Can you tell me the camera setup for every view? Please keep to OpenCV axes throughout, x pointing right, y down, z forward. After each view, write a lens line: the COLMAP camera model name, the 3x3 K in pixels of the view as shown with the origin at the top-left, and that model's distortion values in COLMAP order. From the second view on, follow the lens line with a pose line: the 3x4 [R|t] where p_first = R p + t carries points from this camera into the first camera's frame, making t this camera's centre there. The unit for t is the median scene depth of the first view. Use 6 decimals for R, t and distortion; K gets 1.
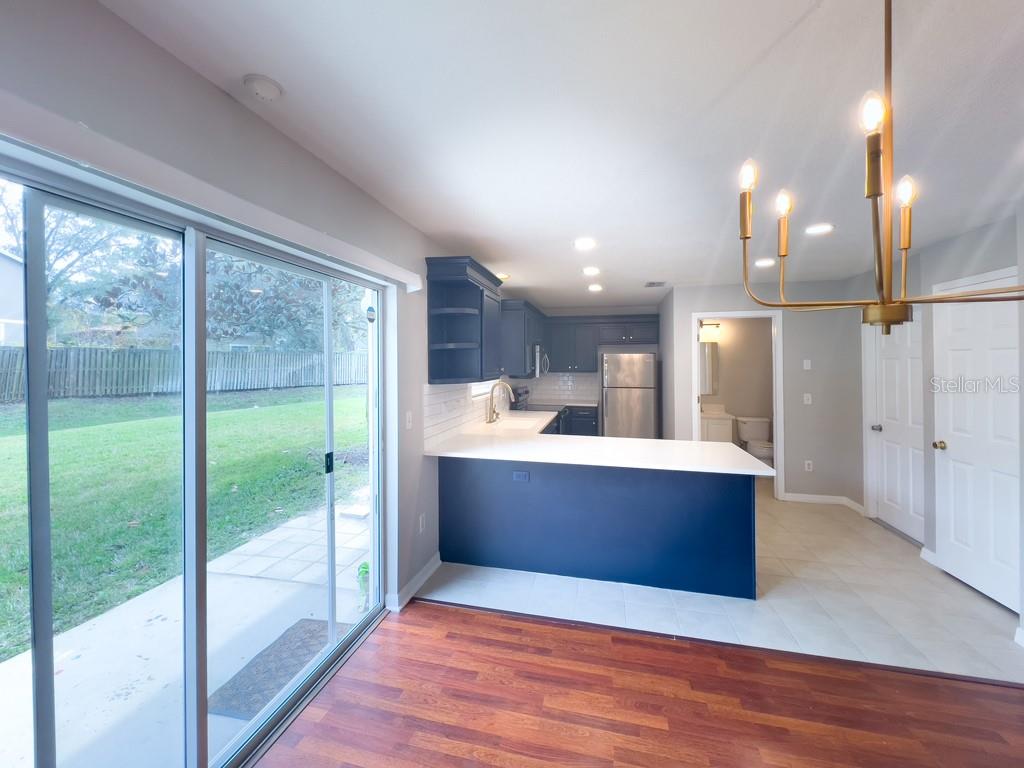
lens RADIAL K [[414.6, 0, 515.6], [0, 414.6, 353.3], [0, 0, 1]] dist [0.002293, -0.001351]
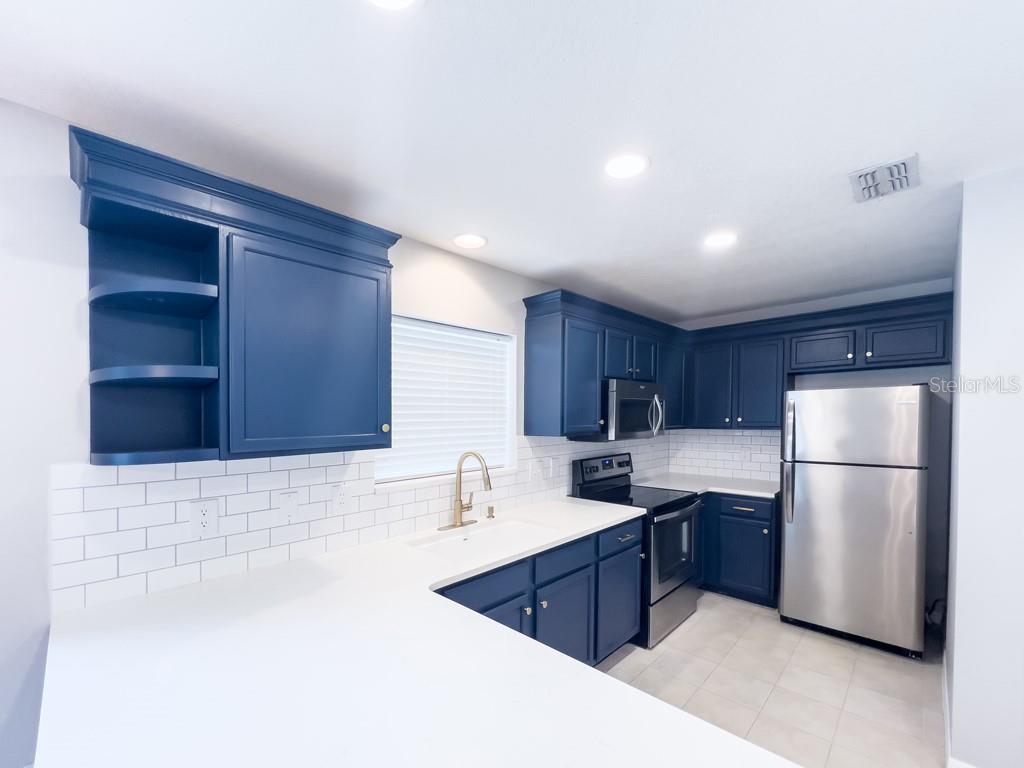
lens RADIAL K [[413.7, 0, 523.6], [0, 413.7, 402.5], [0, 0, 1]] dist [-0.001507, 0.003200]
pose [[0.864430, -0.028479, -0.501945, 0.230318], [0.023477, 0.999592, -0.016282, 0.017735], [0.502204, 0.002291, 0.864746, 0.504718]]
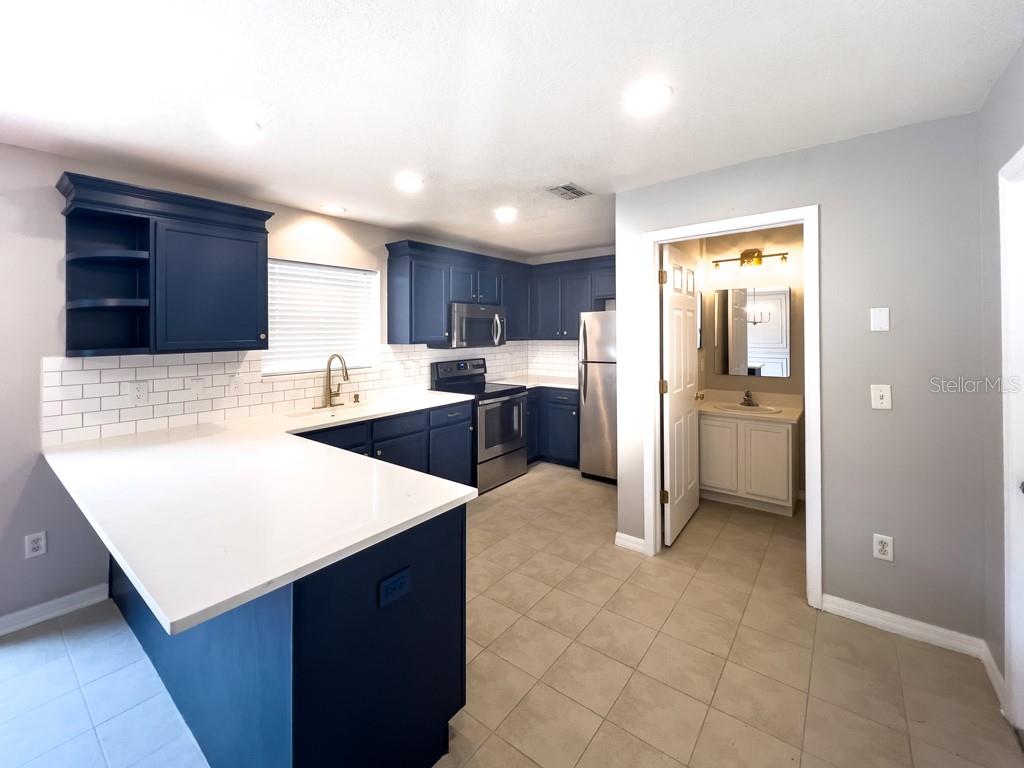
lens RADIAL K [[413.7, 0, 512.6], [0, 413.7, 324.9], [0, 0, 1]] dist [-0.001507, 0.003200]
pose [[0.920055, -0.018439, -0.391355, 0.454144], [0.021362, 0.999767, 0.003116, 0.020422], [0.391207, -0.011227, 0.920234, 0.382554]]
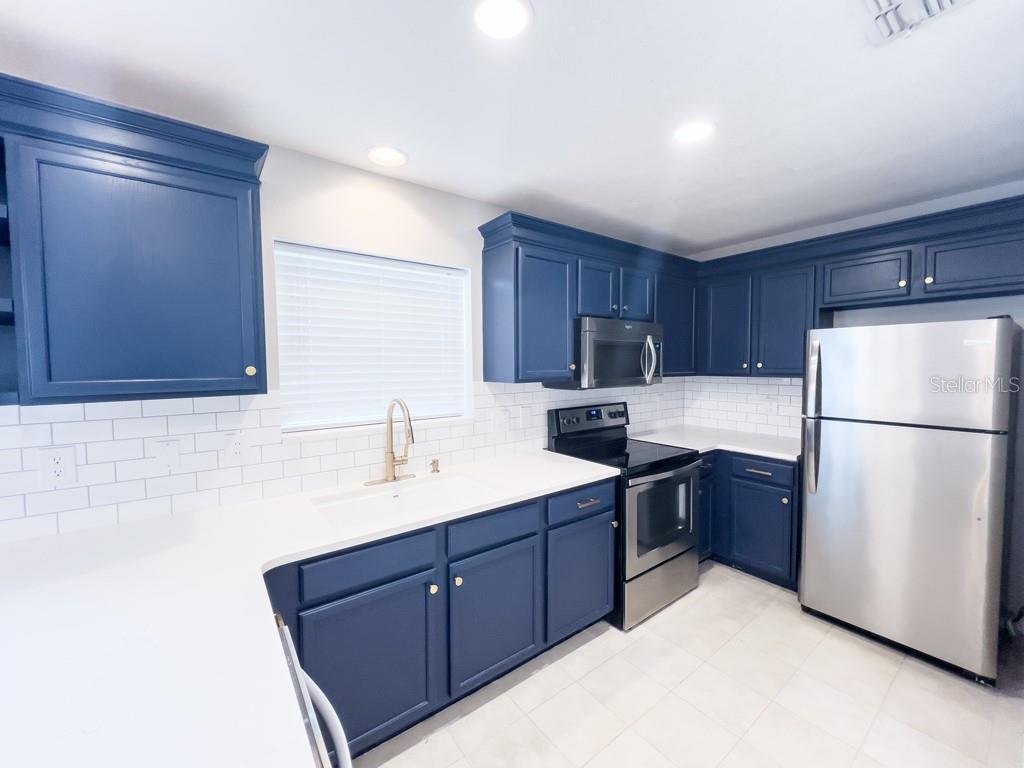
lens RADIAL K [[413.7, 0, 508.1], [0, 413.7, 361.0], [0, 0, 1]] dist [-0.001507, 0.003200]
pose [[0.776595, -0.010491, -0.629913, 0.285727], [0.022115, 0.999699, 0.010615, 0.023804], [0.629612, -0.022174, 0.776594, 0.618959]]
